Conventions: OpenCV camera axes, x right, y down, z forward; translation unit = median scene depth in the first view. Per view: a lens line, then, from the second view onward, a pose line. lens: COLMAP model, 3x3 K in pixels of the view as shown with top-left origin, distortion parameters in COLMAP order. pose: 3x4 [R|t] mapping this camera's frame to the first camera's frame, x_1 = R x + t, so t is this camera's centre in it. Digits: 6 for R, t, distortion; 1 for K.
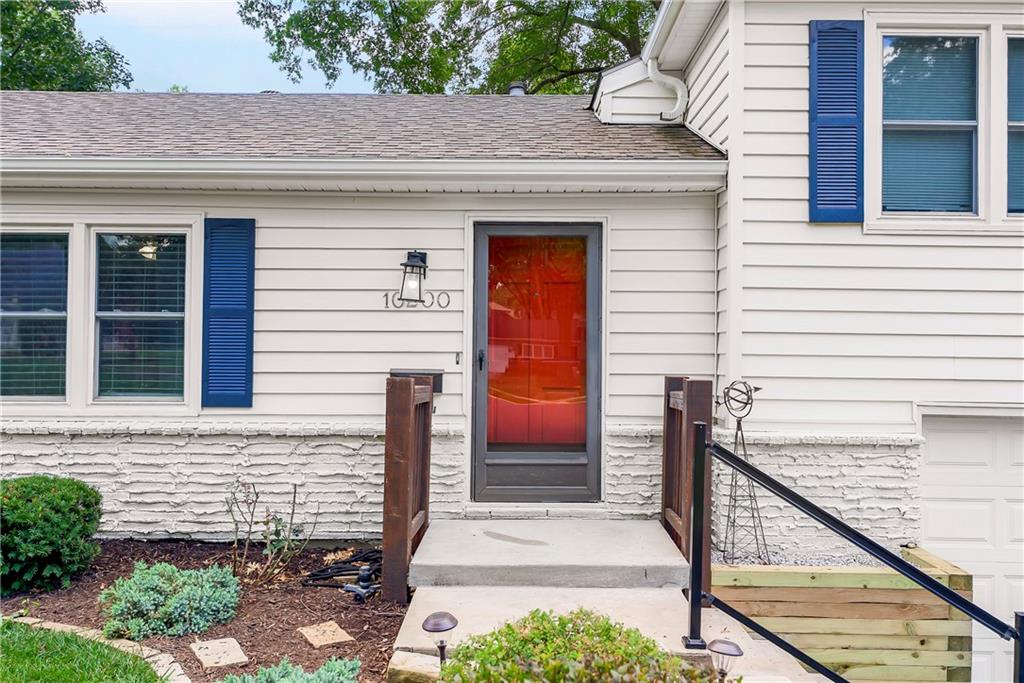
lens RADIAL K [[862.7, 0, 510.9], [0, 862.7, 345.2], [0, 0, 1]] dist [0.009670, -0.001390]
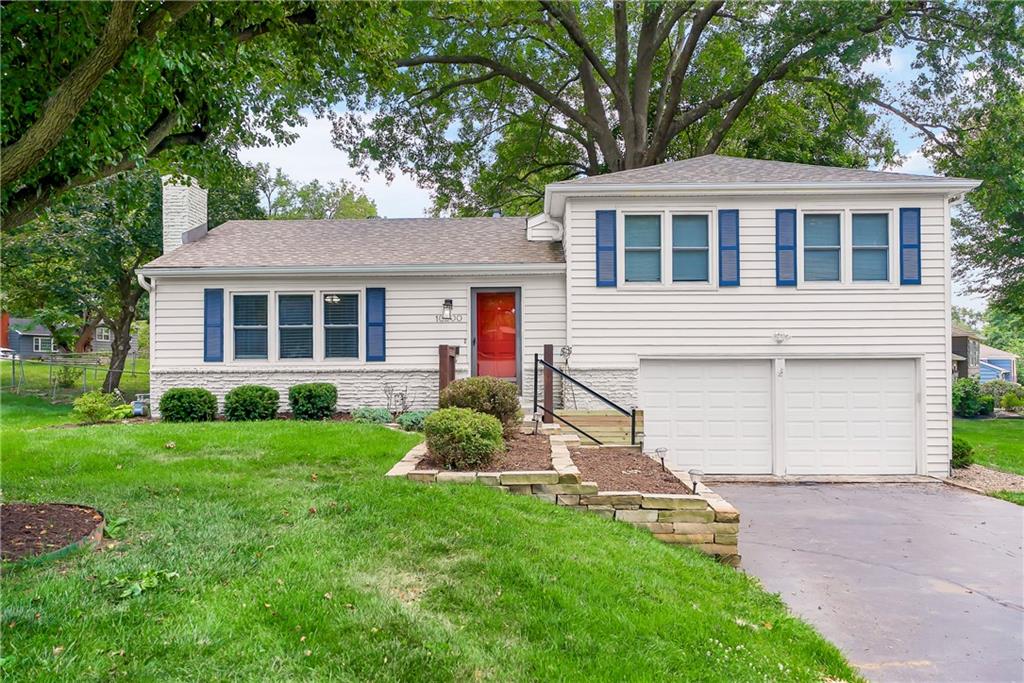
lens RADIAL K [[724.9, 0, 502.2], [0, 724.9, 381.2], [0, 0, 1]] dist [0.000281, -0.000069]
pose [[0.999482, -0.012740, -0.029547, 0.109703], [0.013588, 0.999496, 0.028676, 0.074269], [0.029167, -0.029063, 0.999152, -1.147830]]
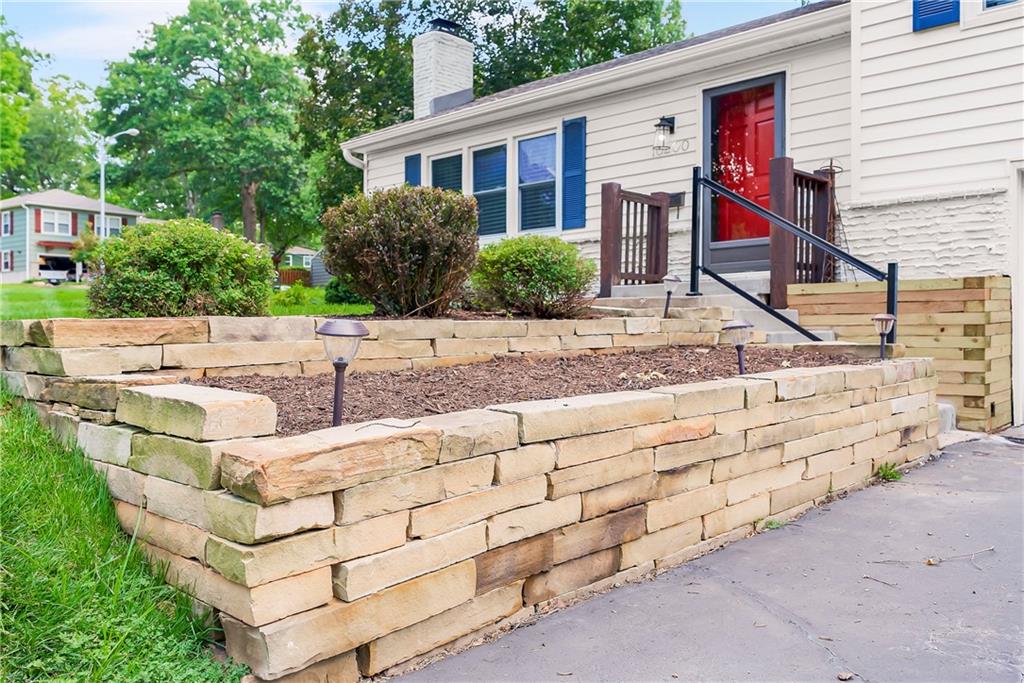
lens RADIAL K [[813.3, 0, 509.3], [0, 813.3, 339.8], [0, 0, 1]] dist [0.030873, -0.008152]
pose [[0.737988, -0.006298, -0.674785, 0.672316], [0.032337, 0.999138, 0.026041, 0.246134], [0.674039, -0.041038, 0.737555, -0.297863]]
